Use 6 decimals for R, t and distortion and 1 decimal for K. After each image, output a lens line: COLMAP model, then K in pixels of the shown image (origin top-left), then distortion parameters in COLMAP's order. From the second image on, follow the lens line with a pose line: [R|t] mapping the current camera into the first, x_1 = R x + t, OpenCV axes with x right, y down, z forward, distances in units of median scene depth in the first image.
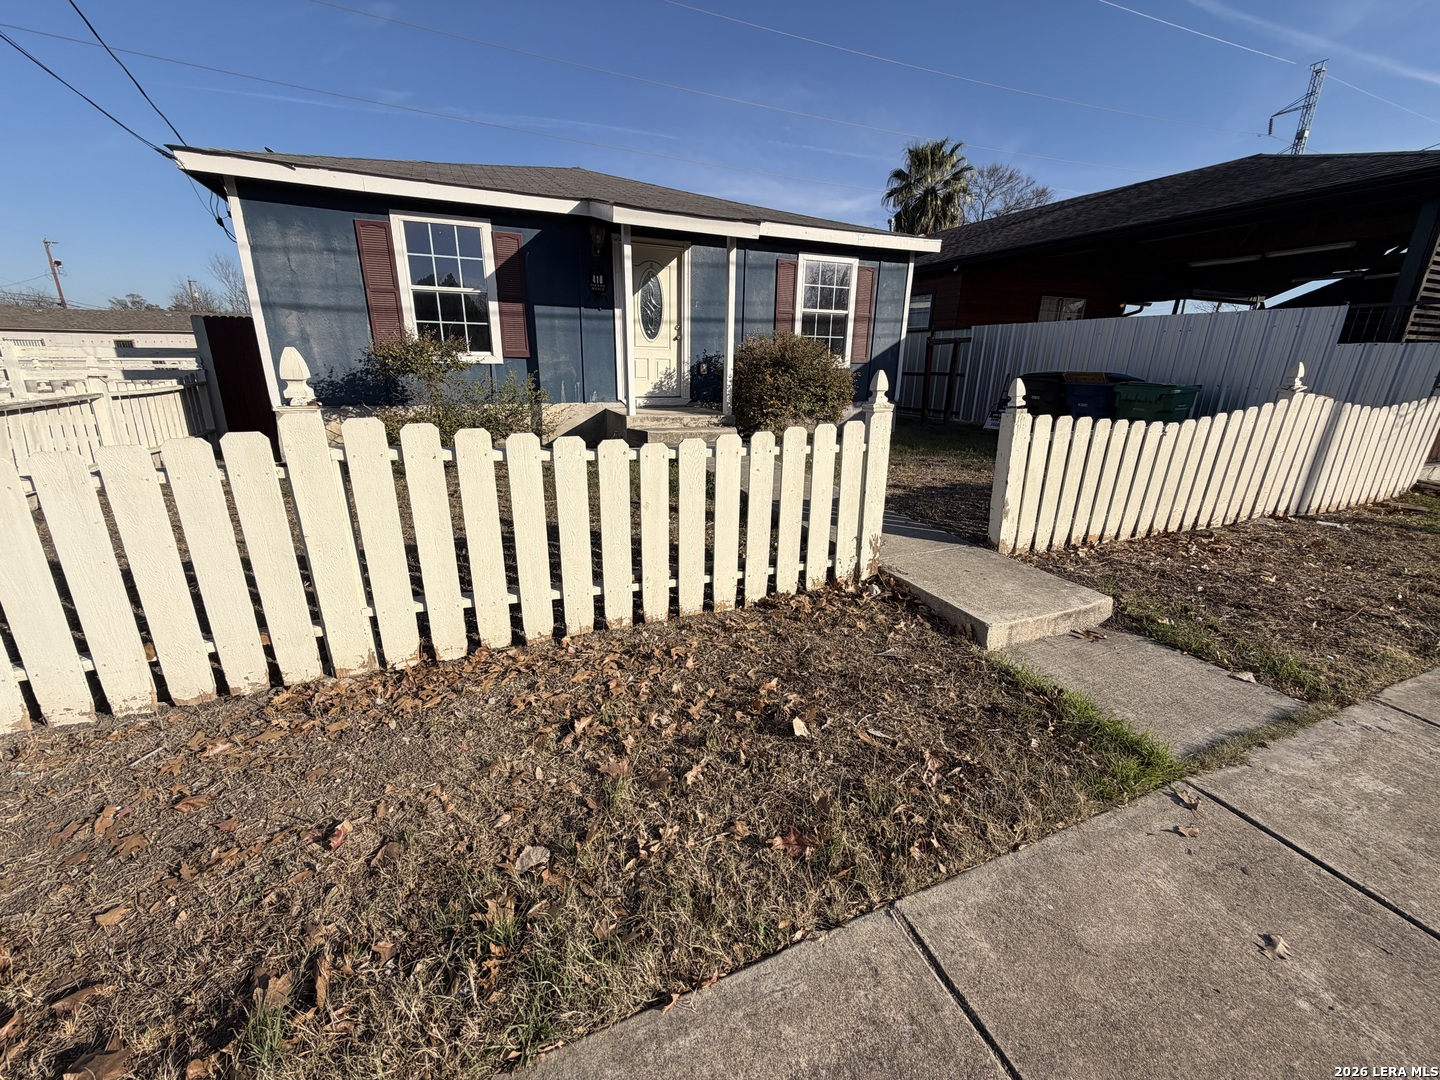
lens RADIAL K [[577.0, 0, 718.0], [0, 577.0, 546.6], [0, 0, 1]] dist [-0.002113, 0.000777]
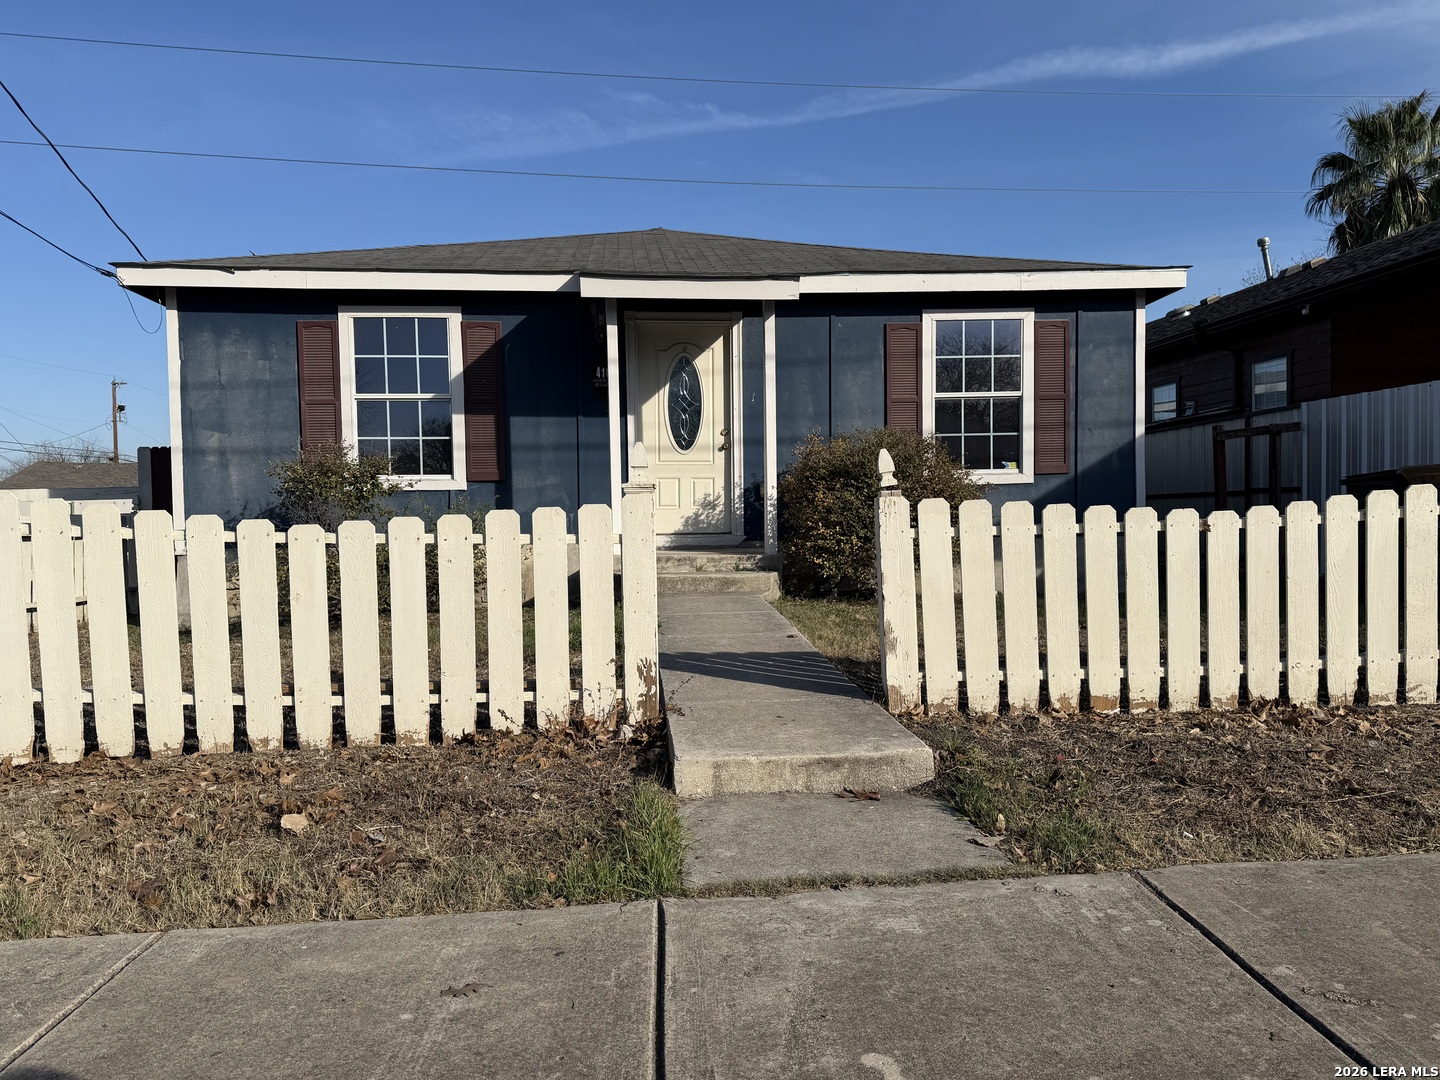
lens RADIAL K [[1079.2, 0, 726.5], [0, 1079.2, 552.2], [0, 0, 1]] dist [0.080886, -0.084943]
pose [[0.949217, -0.019335, -0.314028, 0.380805], [-0.067363, 0.962474, -0.262882, 0.095202], [0.307327, 0.270686, 0.912294, -0.112157]]
